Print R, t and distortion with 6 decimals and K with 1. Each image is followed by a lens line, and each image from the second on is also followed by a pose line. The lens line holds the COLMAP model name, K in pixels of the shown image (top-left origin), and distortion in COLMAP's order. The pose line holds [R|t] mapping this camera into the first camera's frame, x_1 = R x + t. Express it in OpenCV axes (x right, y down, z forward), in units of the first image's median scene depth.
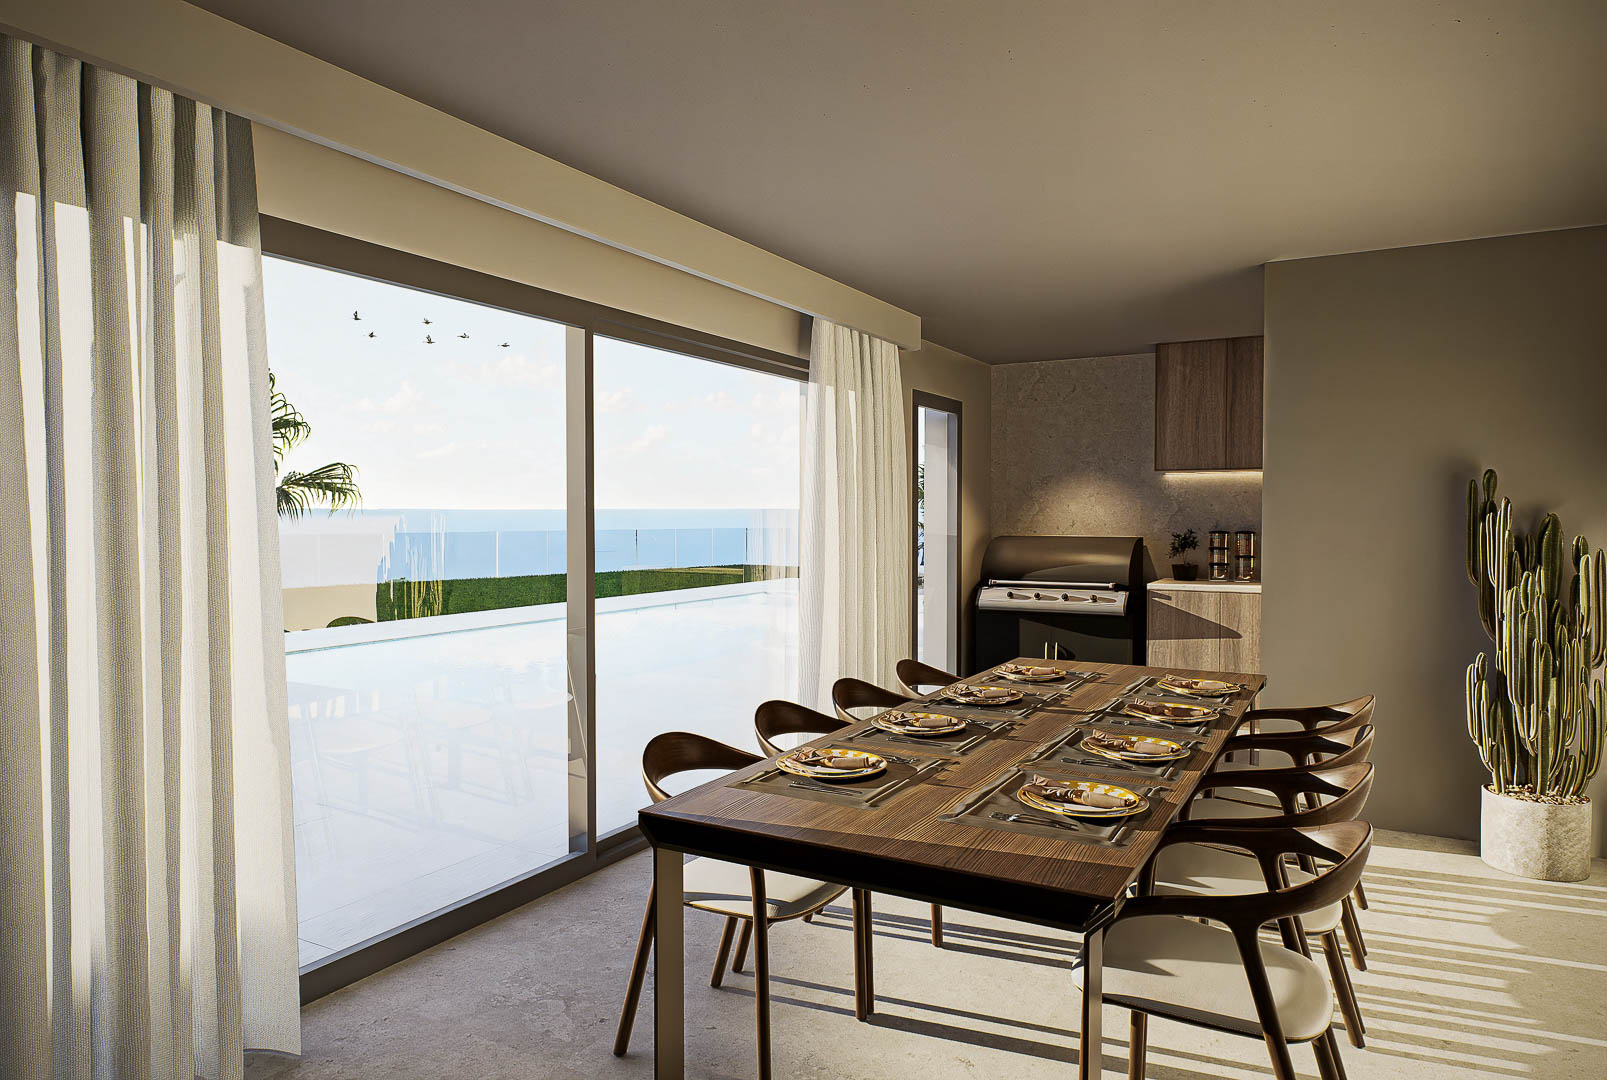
lens RADIAL K [[1008.0, 0, 803.5], [0, 1008.0, 540.0], [0, 0, 1]] dist [0.000345, -0.000185]
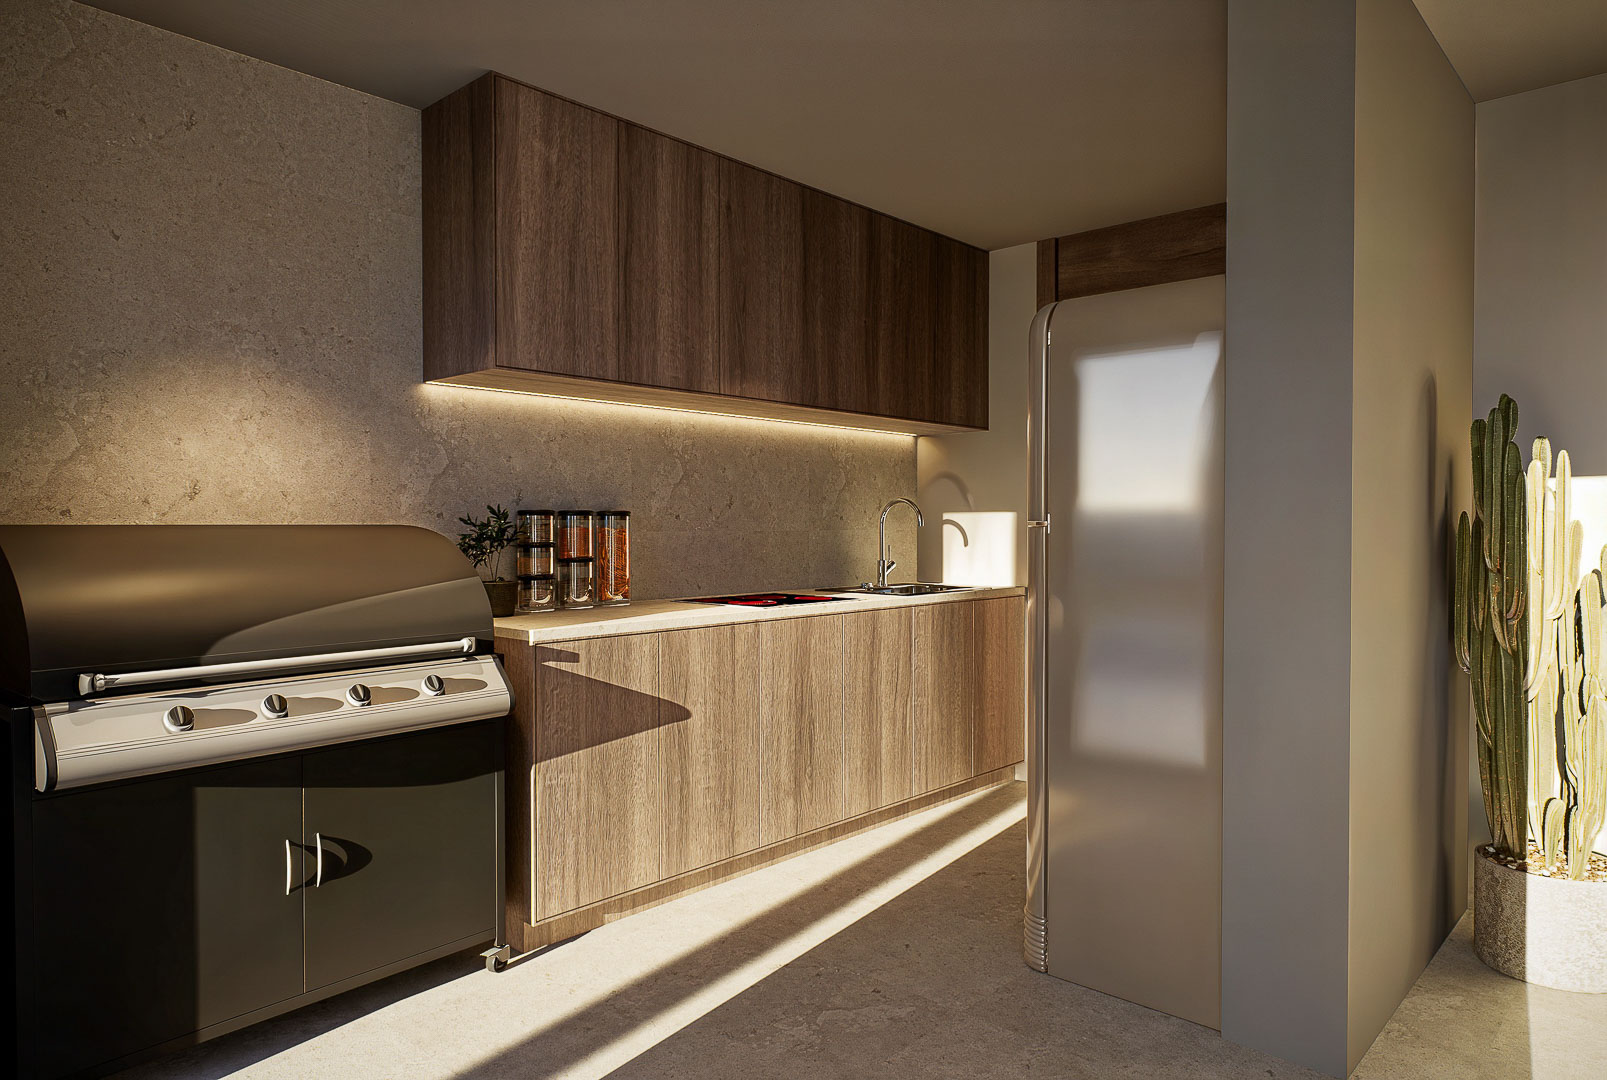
lens RADIAL K [[1008.0, 0, 803.5], [0, 1008.0, 540.0], [0, 0, 1]] dist [0.000345, -0.000185]
pose [[0.232157, -0.015167, 0.972560, -0.040430], [0.025664, 0.999626, 0.009463, 0.004467], [-0.972340, 0.022763, 0.232460, 0.768552]]
